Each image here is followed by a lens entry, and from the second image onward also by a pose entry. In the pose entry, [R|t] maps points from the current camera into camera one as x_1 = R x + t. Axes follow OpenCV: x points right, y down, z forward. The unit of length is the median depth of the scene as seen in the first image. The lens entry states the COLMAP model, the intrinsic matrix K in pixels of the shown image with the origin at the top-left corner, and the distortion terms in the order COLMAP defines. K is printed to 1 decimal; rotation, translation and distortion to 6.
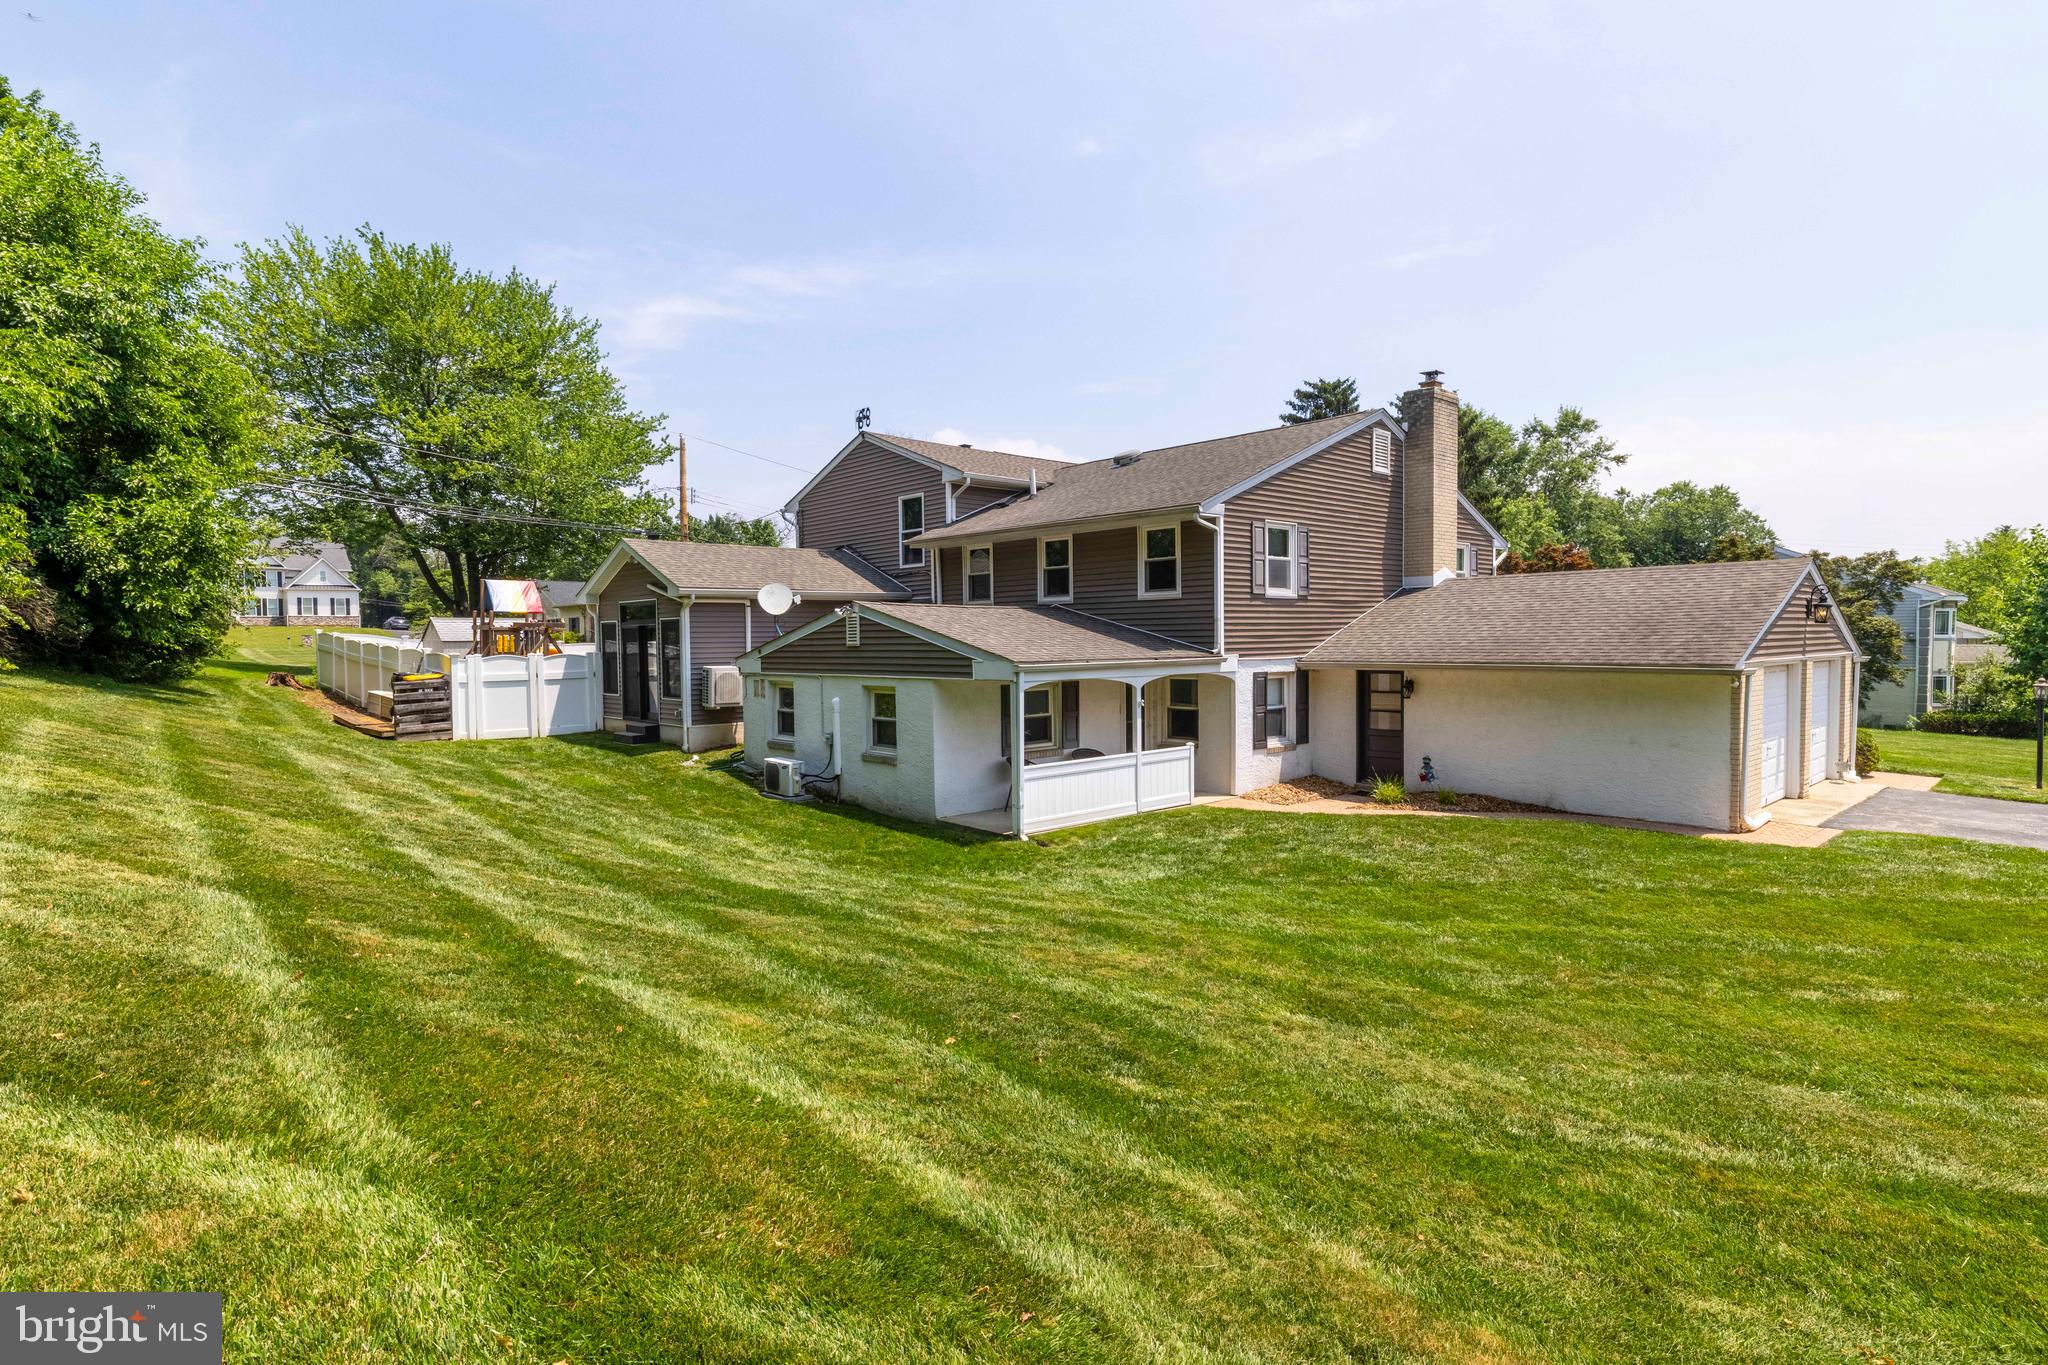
lens RADIAL K [[1049.8, 0, 1024.7], [0, 1049.8, 681.4], [0, 0, 1]] dist [0.002485, -0.000414]
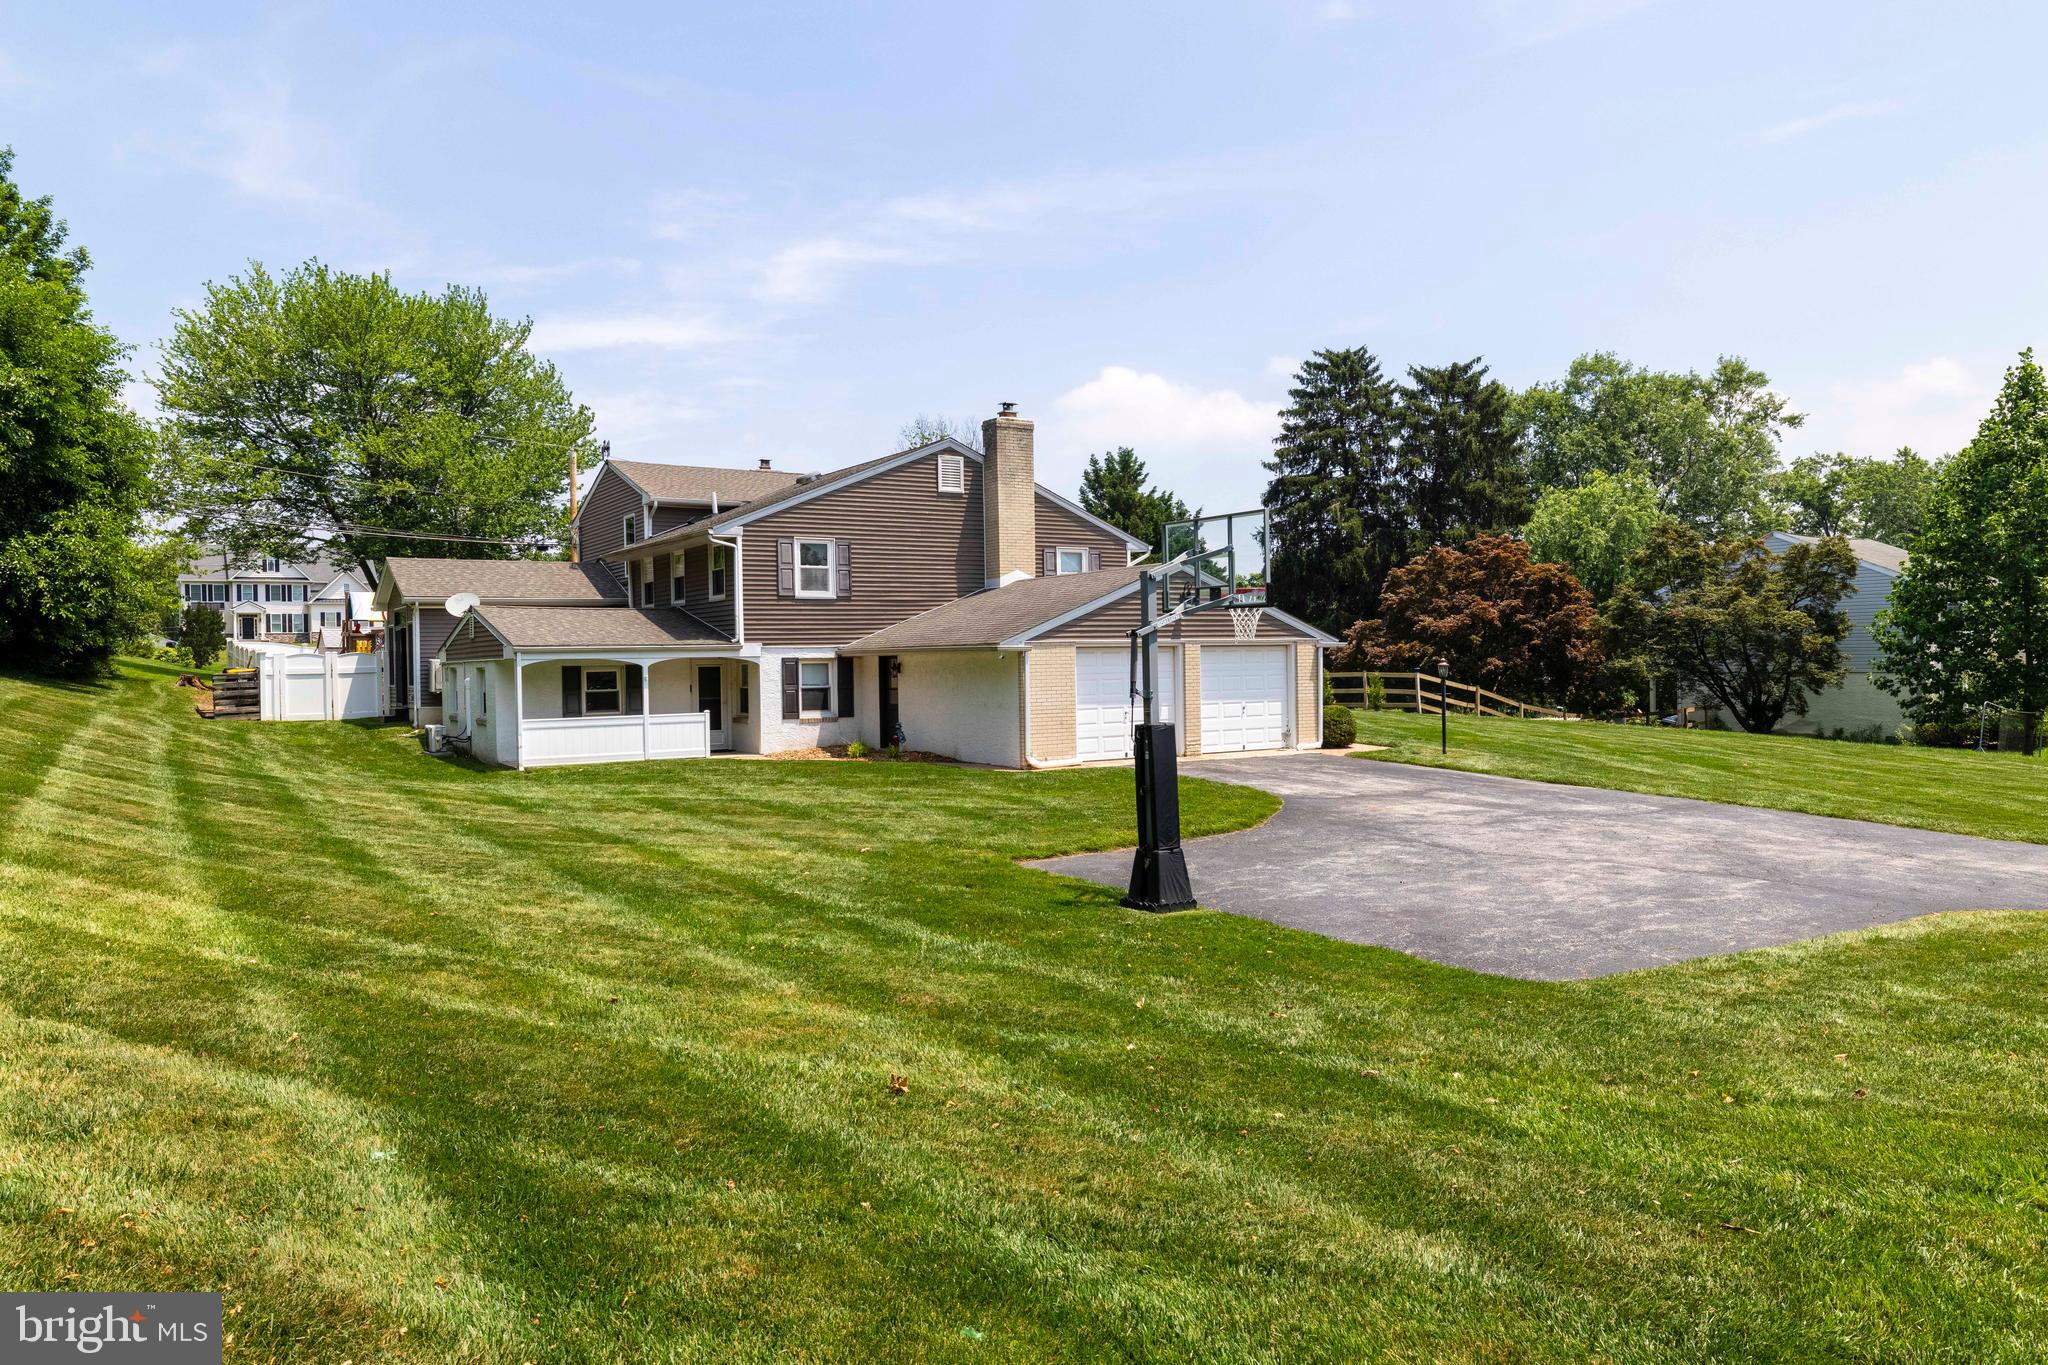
lens RADIAL K [[1357.9, 0, 1022.9], [0, 1357.9, 677.0], [0, 0, 1]] dist [0.000162, -0.003524]
pose [[0.986593, -0.004174, -0.163146, 0.662010], [-0.000020, 0.999670, -0.025697, 0.048556], [0.163200, 0.025355, 0.986267, -0.484496]]
